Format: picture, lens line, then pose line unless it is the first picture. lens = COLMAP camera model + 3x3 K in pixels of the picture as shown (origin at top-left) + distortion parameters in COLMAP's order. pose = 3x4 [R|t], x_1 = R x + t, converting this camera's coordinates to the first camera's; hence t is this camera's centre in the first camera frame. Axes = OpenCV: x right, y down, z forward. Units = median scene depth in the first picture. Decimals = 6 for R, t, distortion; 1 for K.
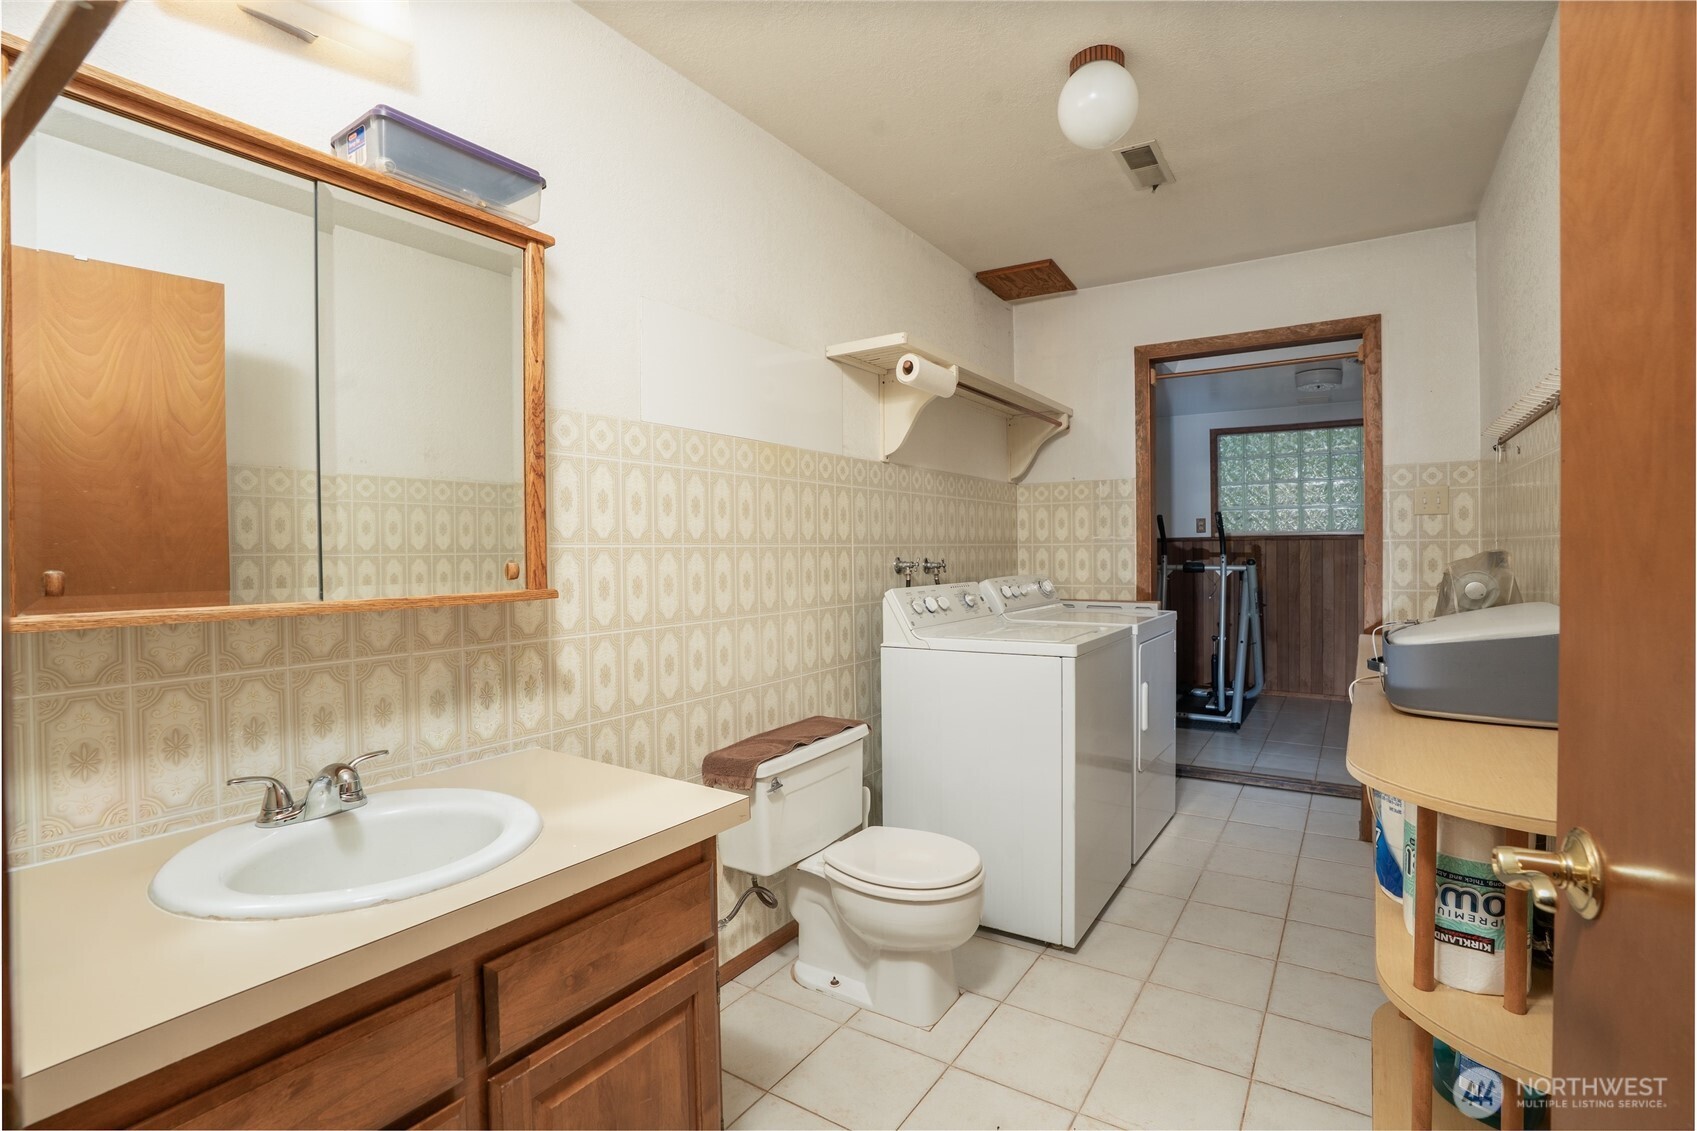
lens RADIAL K [[788.6, 0, 850.9], [0, 788.6, 557.6], [0, 0, 1]] dist [-0.040891, 0.014379]
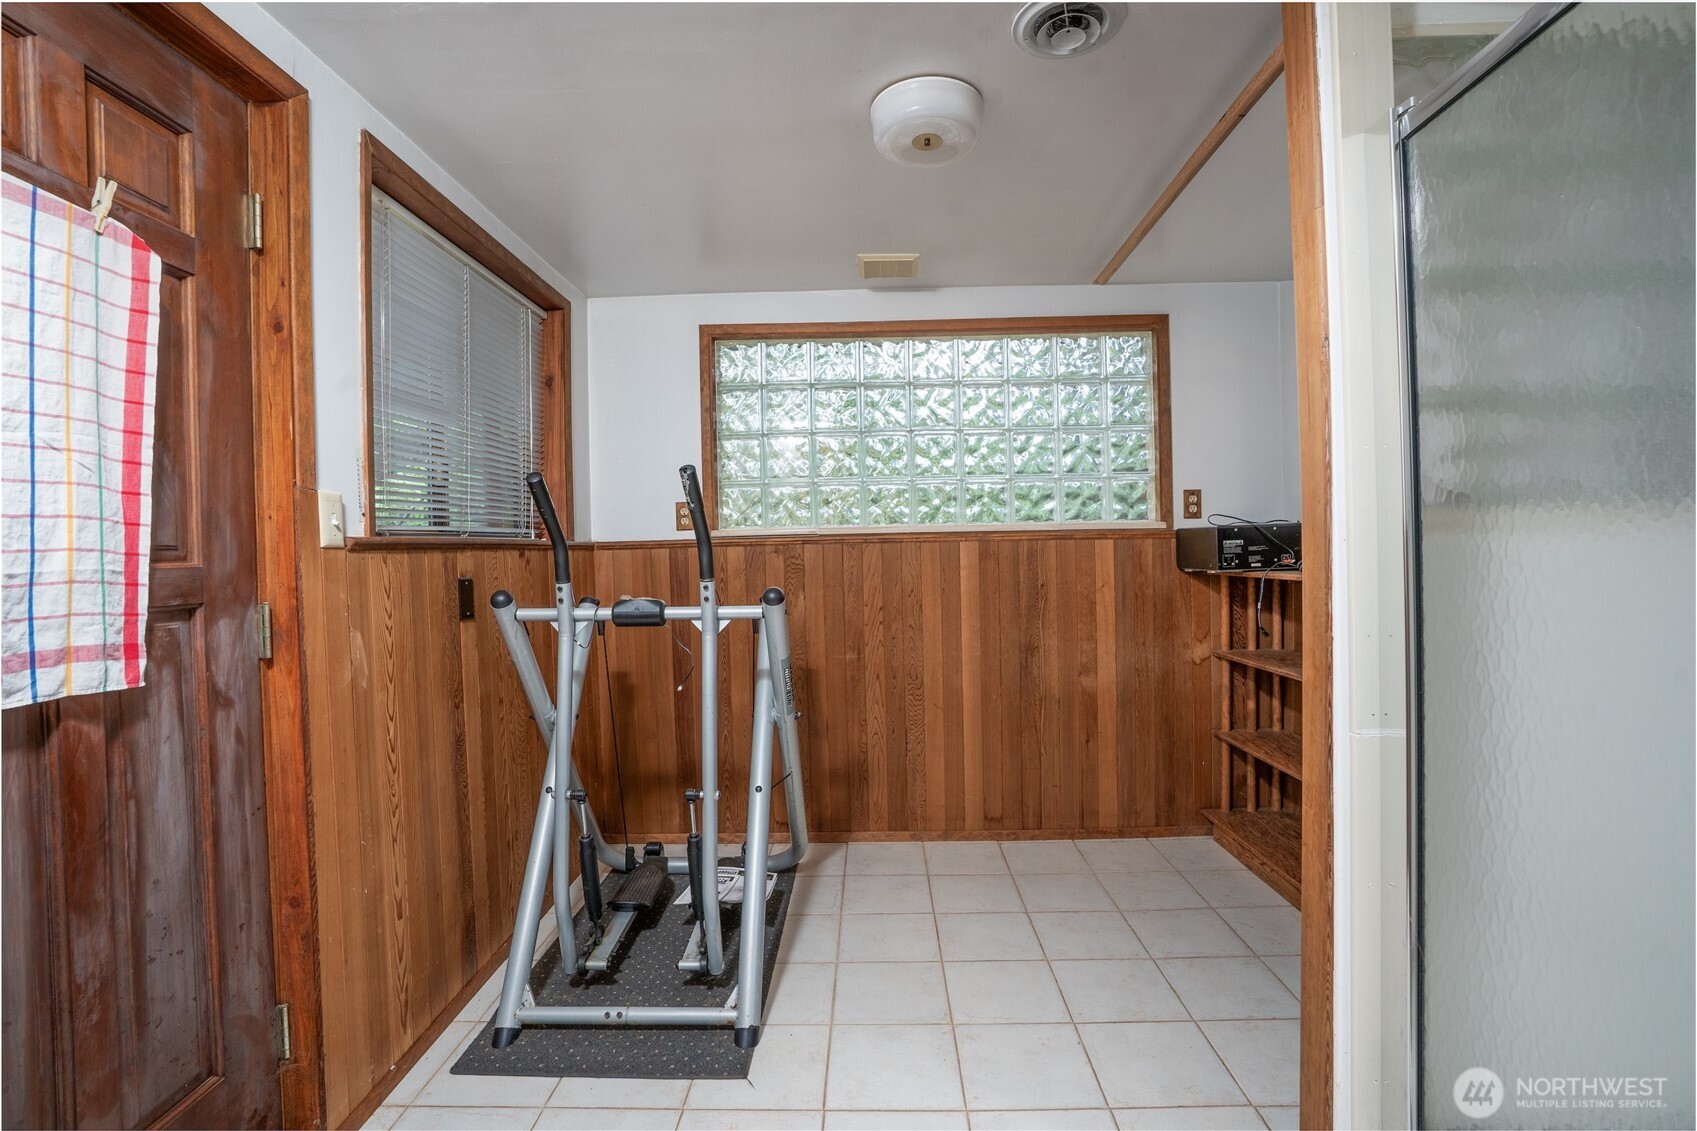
lens RADIAL K [[788.6, 0, 851.2], [0, 788.6, 562.7], [0, 0, 1]] dist [-0.040891, 0.014379]
pose [[0.854691, -0.017200, 0.518851, 0.325356], [0.023004, 0.999724, -0.004754, -0.009834], [-0.518627, 0.015999, 0.854851, 0.609217]]
